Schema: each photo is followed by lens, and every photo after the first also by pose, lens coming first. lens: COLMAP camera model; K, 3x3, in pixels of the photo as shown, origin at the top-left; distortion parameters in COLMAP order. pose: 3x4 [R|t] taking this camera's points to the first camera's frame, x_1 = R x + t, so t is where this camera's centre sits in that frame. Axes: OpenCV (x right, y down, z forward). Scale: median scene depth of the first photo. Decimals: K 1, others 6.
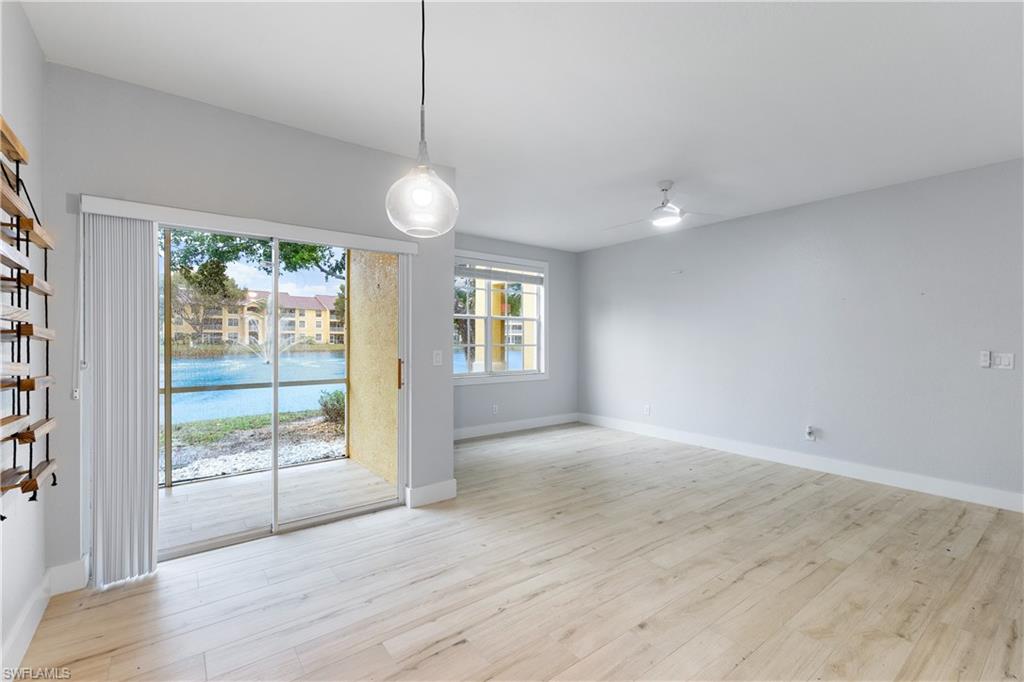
lens RADIAL K [[447.4, 0, 512.0], [0, 447.4, 341.0], [0, 0, 1]] dist [0.001914, -0.000037]
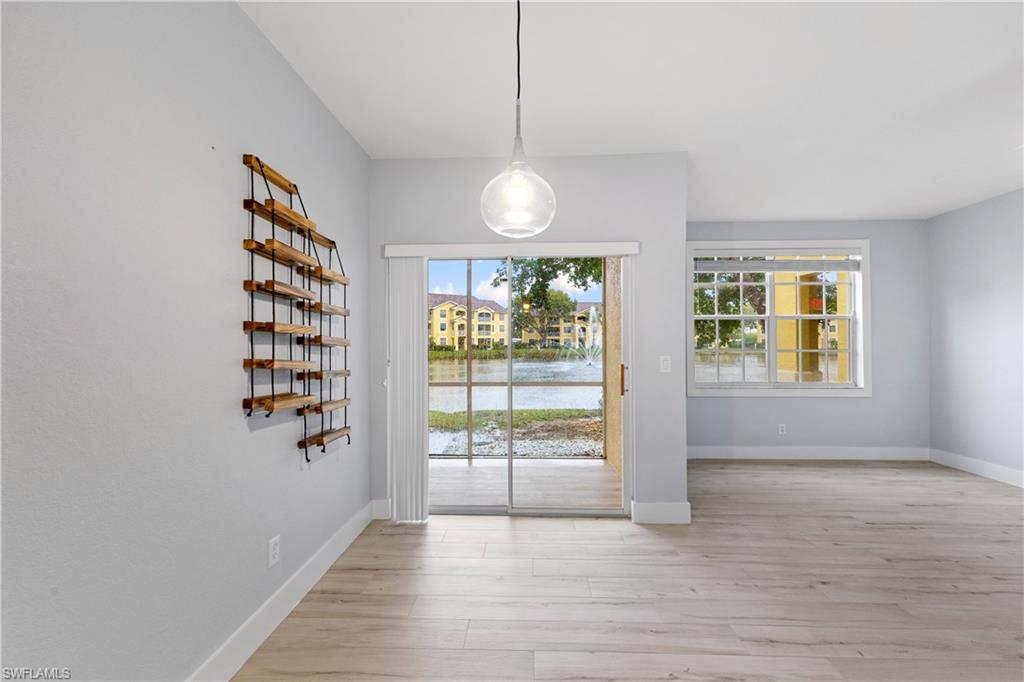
lens RADIAL K [[435.7, 0, 512.0], [0, 435.7, 341.0], [0, 0, 1]] dist [0.000327, -0.000579]
pose [[0.767962, -0.008170, -0.640443, 0.153185], [0.001869, 0.999943, -0.010515, -0.001381], [0.640493, 0.006878, 0.767933, 0.116020]]
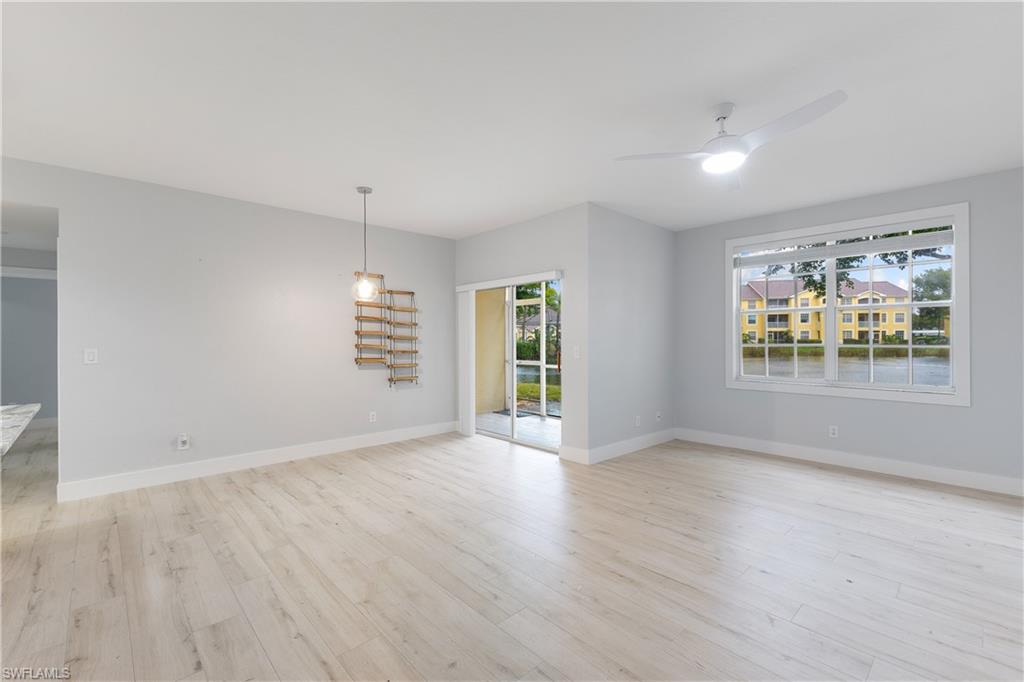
lens RADIAL K [[435.7, 0, 512.0], [0, 435.7, 341.0], [0, 0, 1]] dist [0.000327, -0.000579]
pose [[0.102410, 0.001662, -0.994741, 1.041245], [0.000290, 0.999999, 0.001701, 0.000908], [0.994742, -0.000463, 0.102410, 0.654241]]
